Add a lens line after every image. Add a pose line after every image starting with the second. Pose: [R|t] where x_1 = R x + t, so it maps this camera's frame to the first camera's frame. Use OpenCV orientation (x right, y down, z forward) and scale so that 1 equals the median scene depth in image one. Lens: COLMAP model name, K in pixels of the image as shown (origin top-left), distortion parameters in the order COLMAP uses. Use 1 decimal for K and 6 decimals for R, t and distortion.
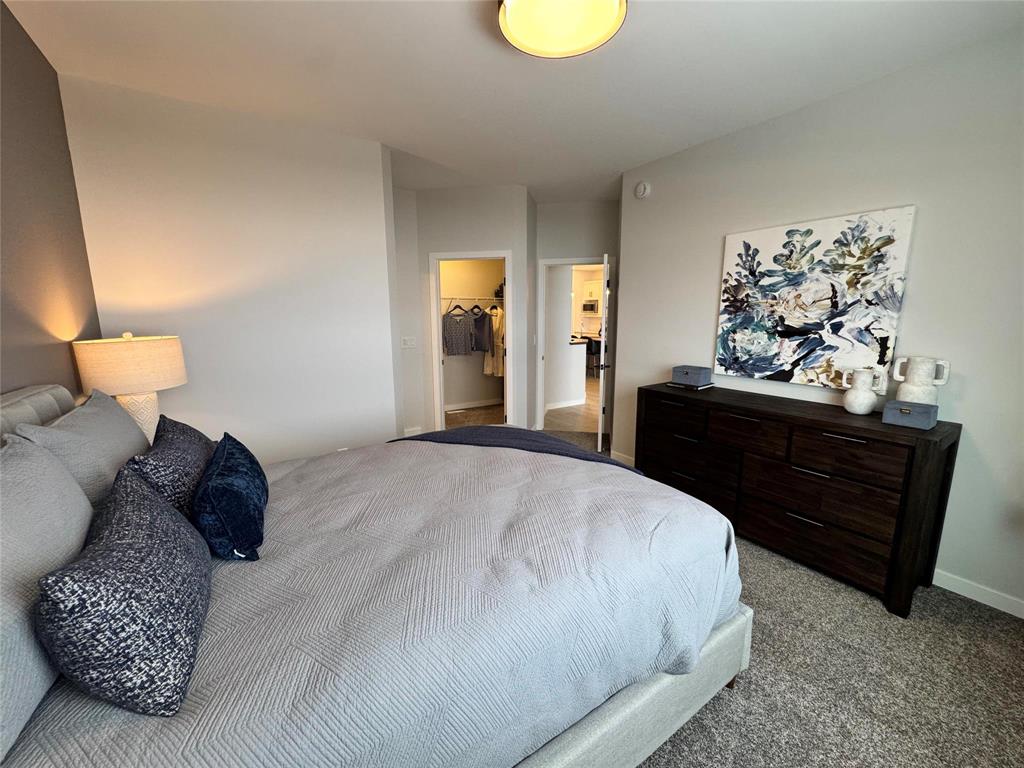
lens RADIAL K [[406.9, 0, 511.7], [0, 406.9, 382.2], [0, 0, 1]] dist [-0.000278, 0.000270]
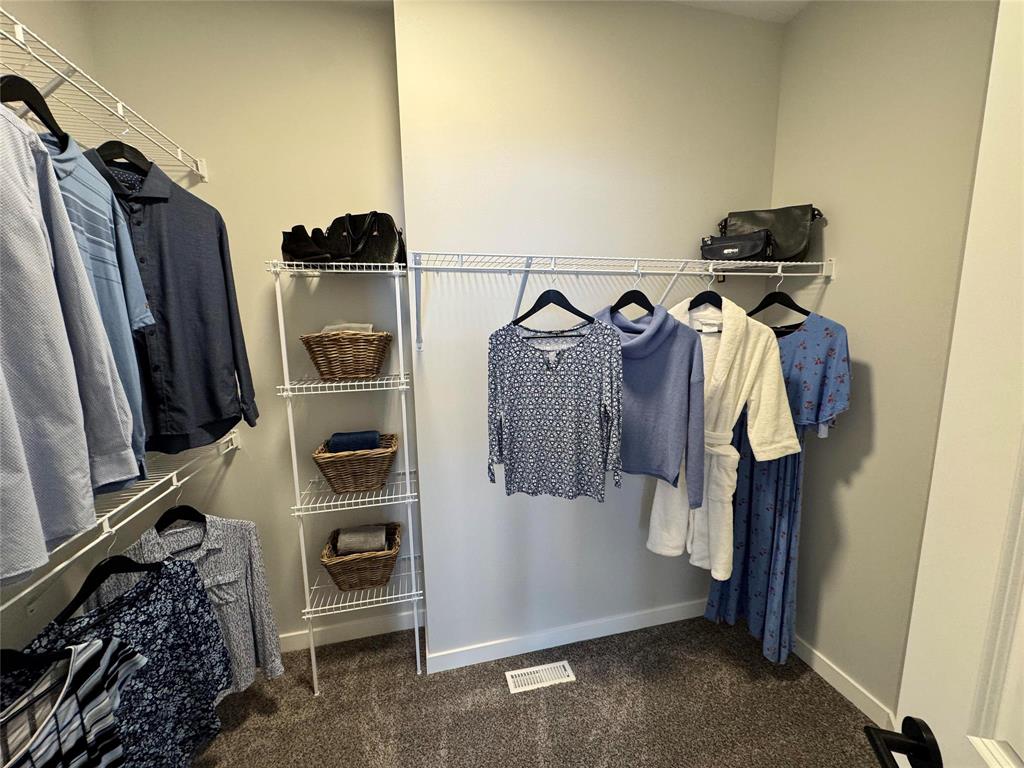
lens RADIAL K [[406.9, 0, 516.5], [0, 406.9, 380.3], [0, 0, 1]] dist [-0.000278, 0.000270]
pose [[0.936425, 0.048578, -0.347489, -0.065699], [-0.047107, 0.998809, 0.012685, -0.136918], [0.347691, 0.004491, 0.937598, 0.751590]]
